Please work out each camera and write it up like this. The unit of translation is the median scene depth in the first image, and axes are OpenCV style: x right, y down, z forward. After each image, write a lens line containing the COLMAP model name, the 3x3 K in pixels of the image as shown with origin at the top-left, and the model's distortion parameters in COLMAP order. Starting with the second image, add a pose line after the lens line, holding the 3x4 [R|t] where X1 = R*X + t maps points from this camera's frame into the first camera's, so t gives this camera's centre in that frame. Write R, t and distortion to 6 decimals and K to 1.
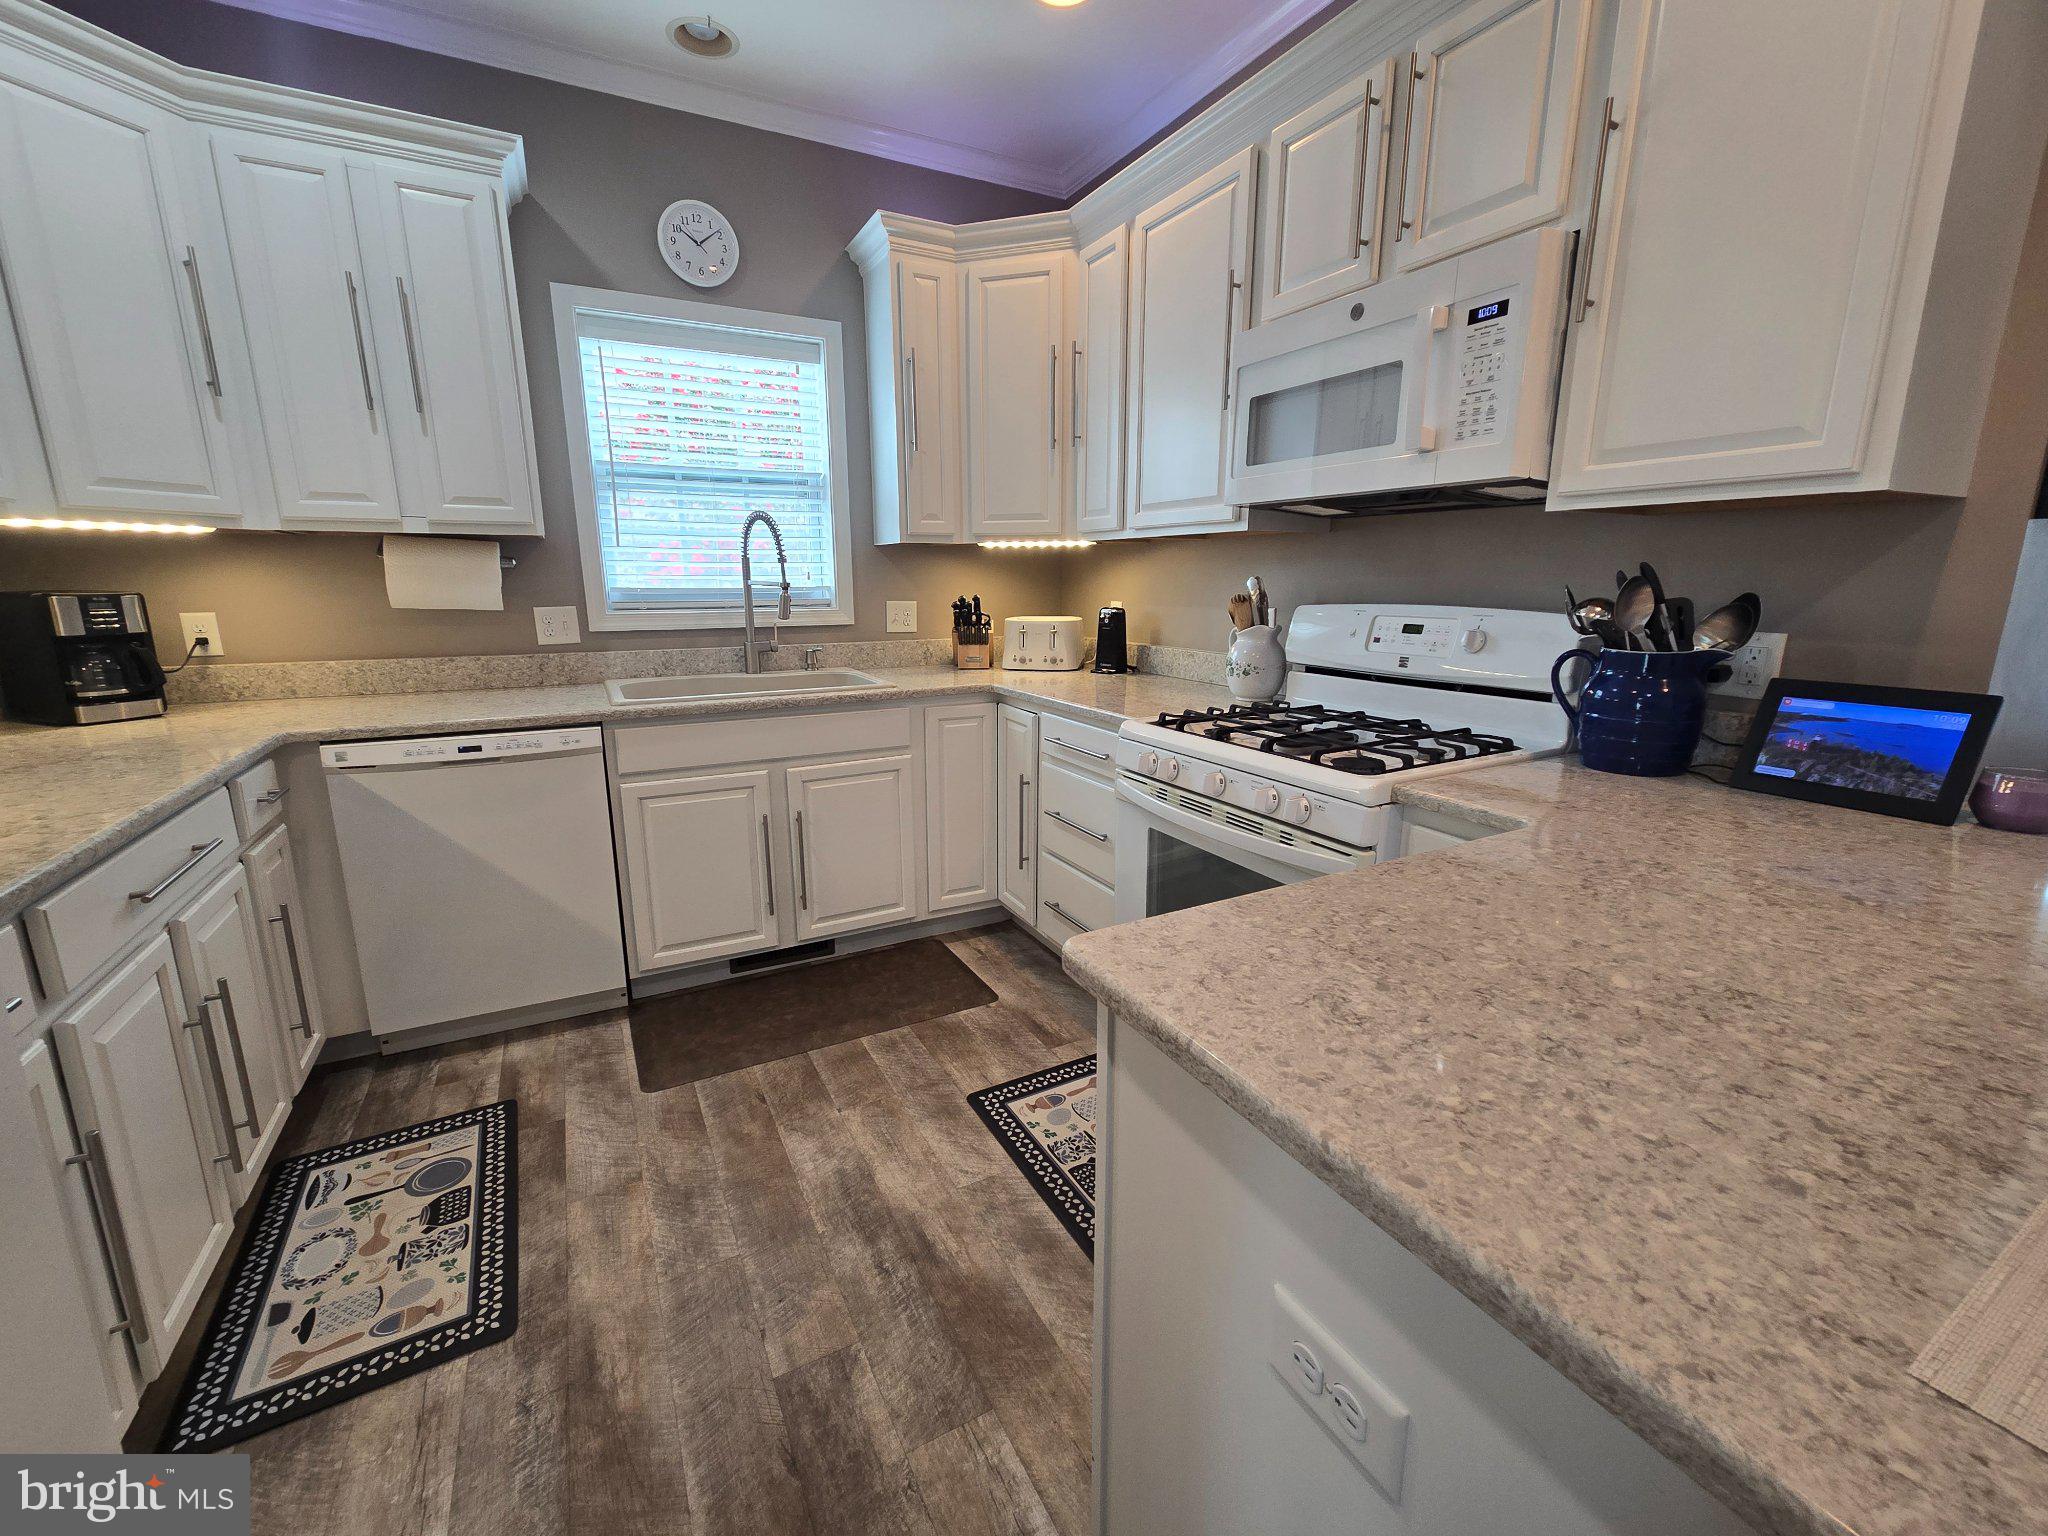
lens RADIAL K [[840.0, 0, 1022.1], [0, 840.0, 761.5], [0, 0, 1]] dist [-0.001034, 0.001898]
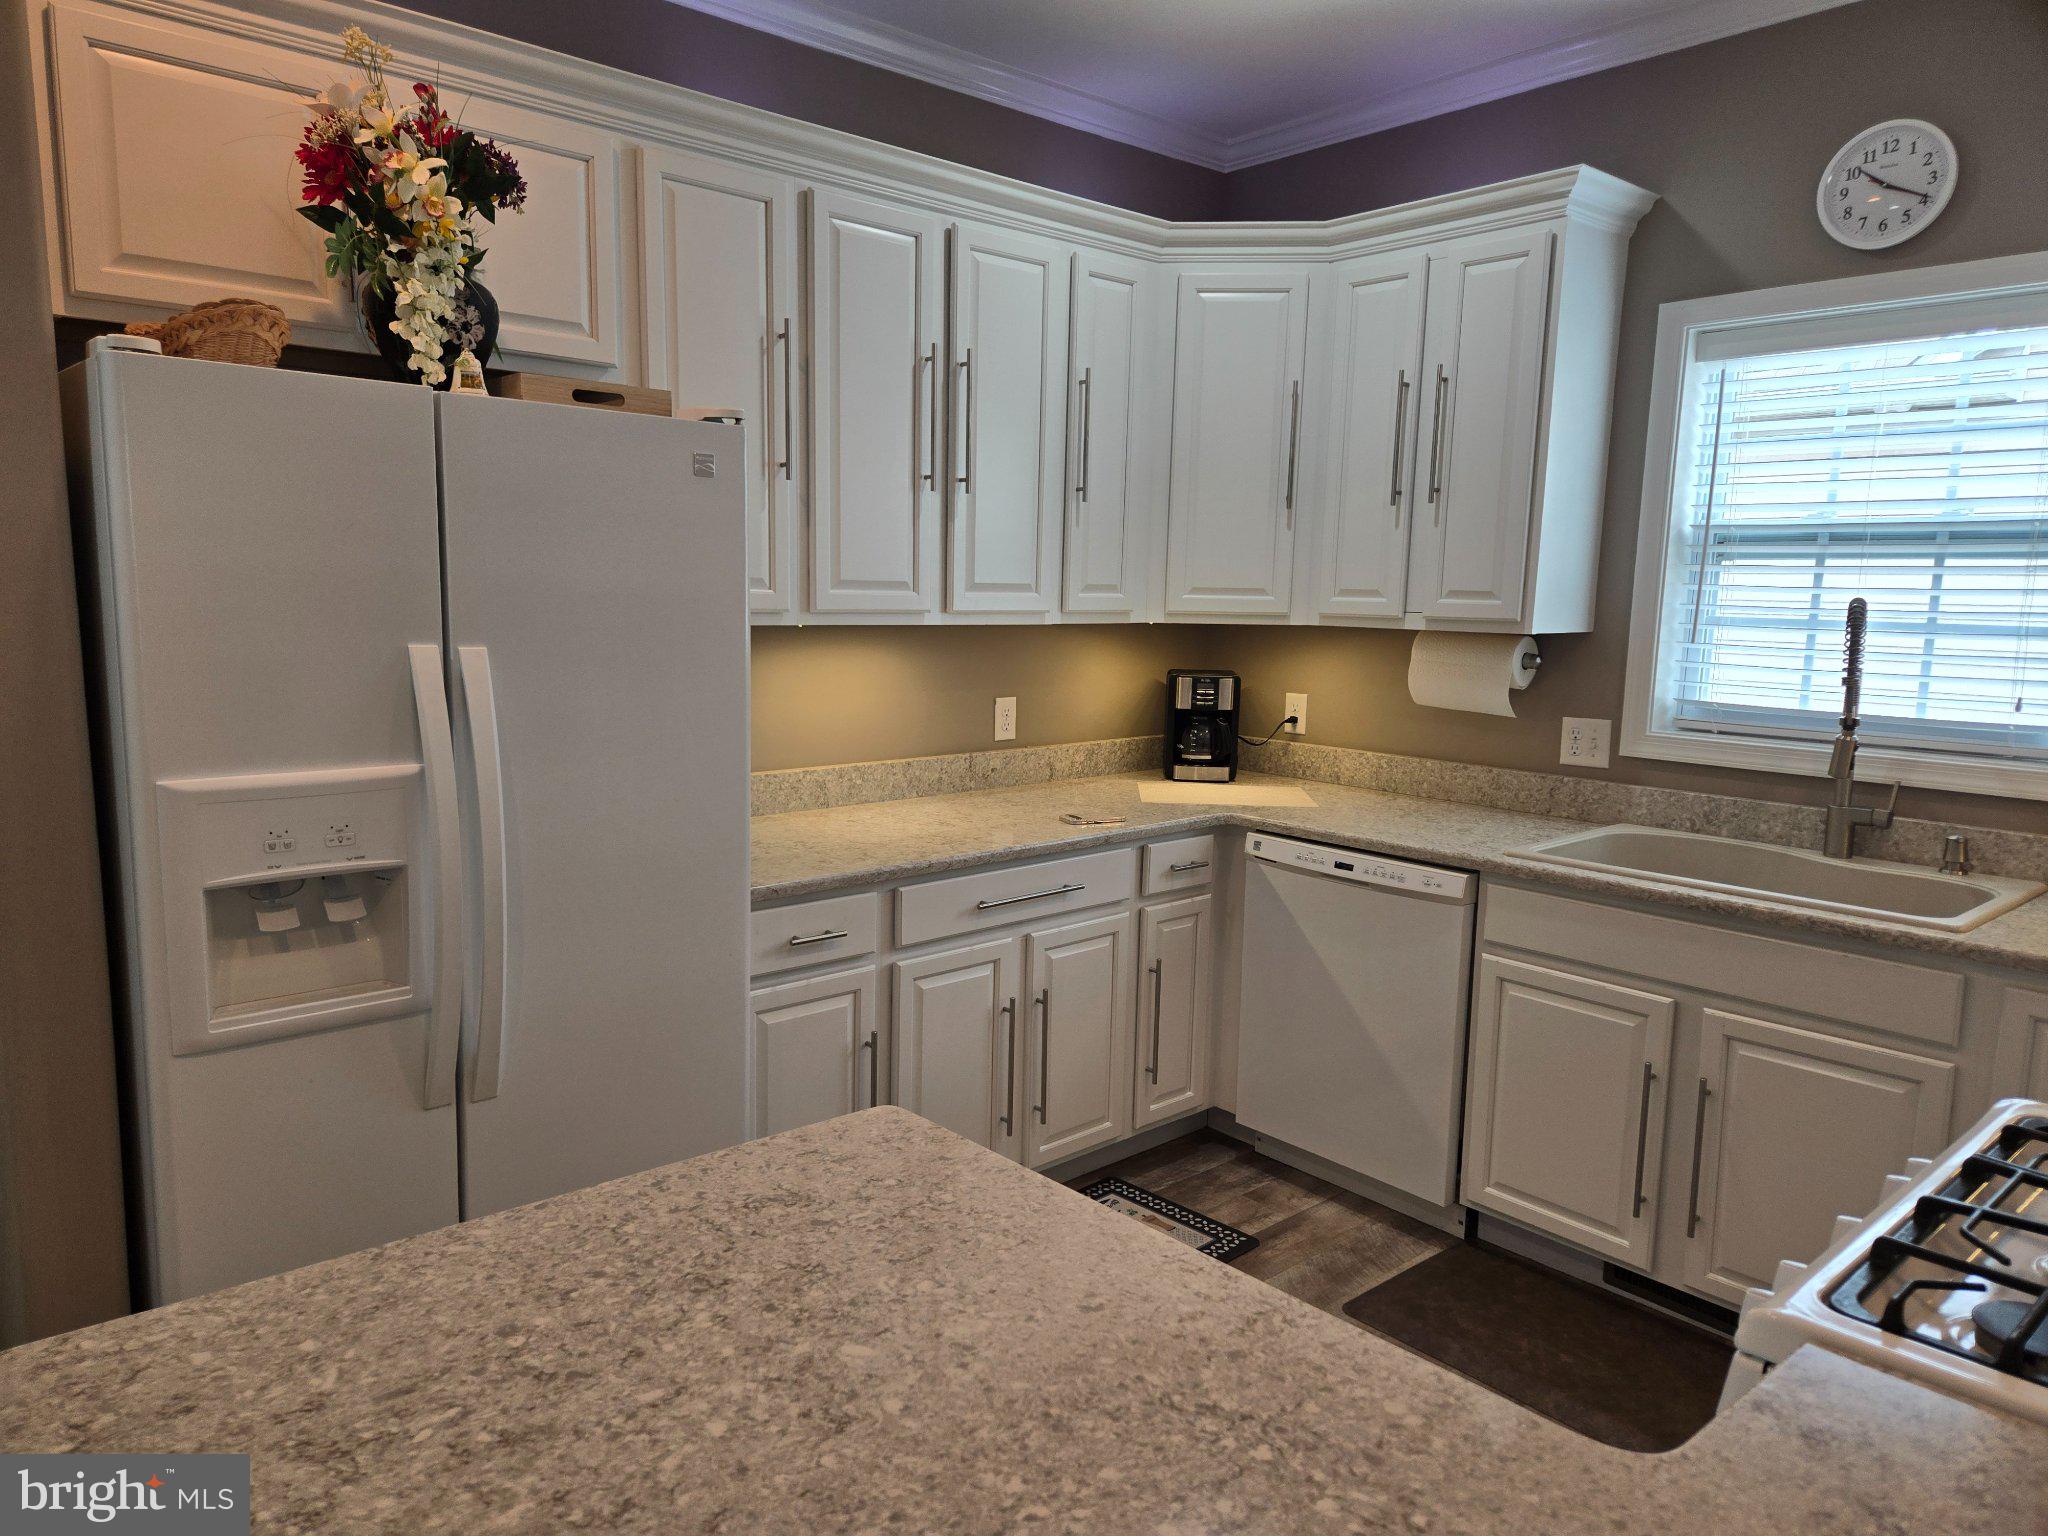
lens RADIAL K [[1378.3, 0, 1001.4], [0, 1378.3, 774.7], [0, 0, 1]] dist [0.075014, -0.057640]
pose [[0.229961, 0.142146, -0.962763, 0.645759], [-0.228124, 0.969586, 0.088665, -0.146660], [0.946085, 0.199240, 0.255394, 0.212129]]
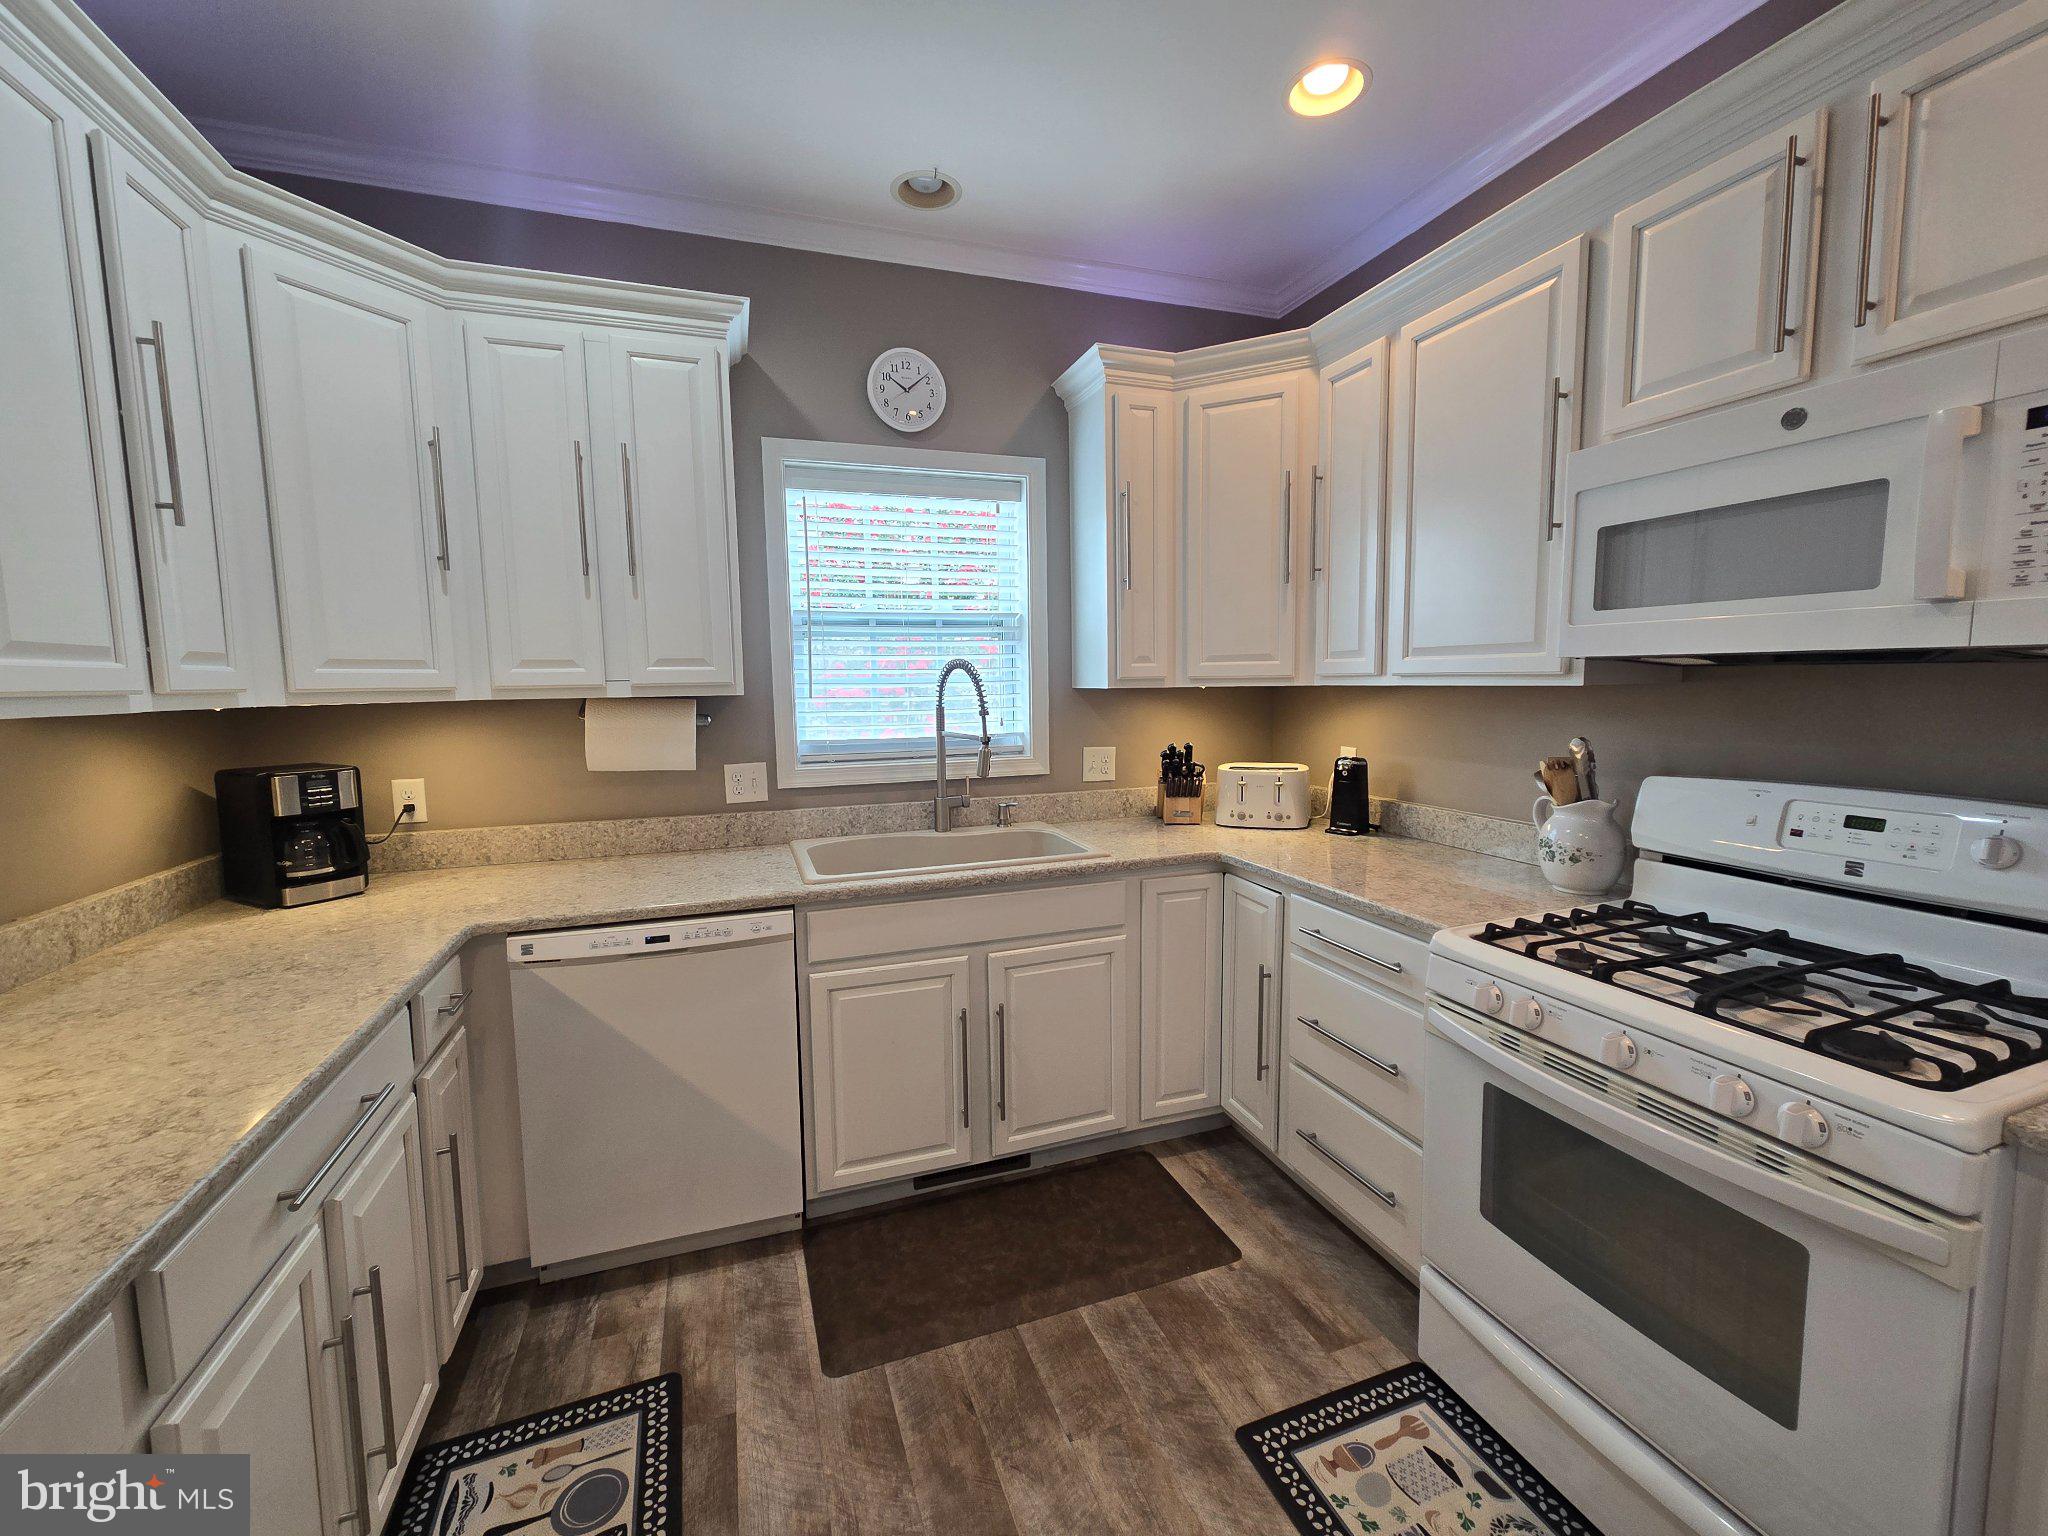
lens RADIAL K [[840.0, 0, 1022.1], [0, 840.0, 761.5], [0, 0, 1]] dist [-0.001034, 0.001898]
pose [[0.988744, 0.000694, -0.149618, -0.127328], [-0.018350, 0.993002, -0.116663, -0.096049], [0.148490, 0.118095, 0.981837, 0.143271]]
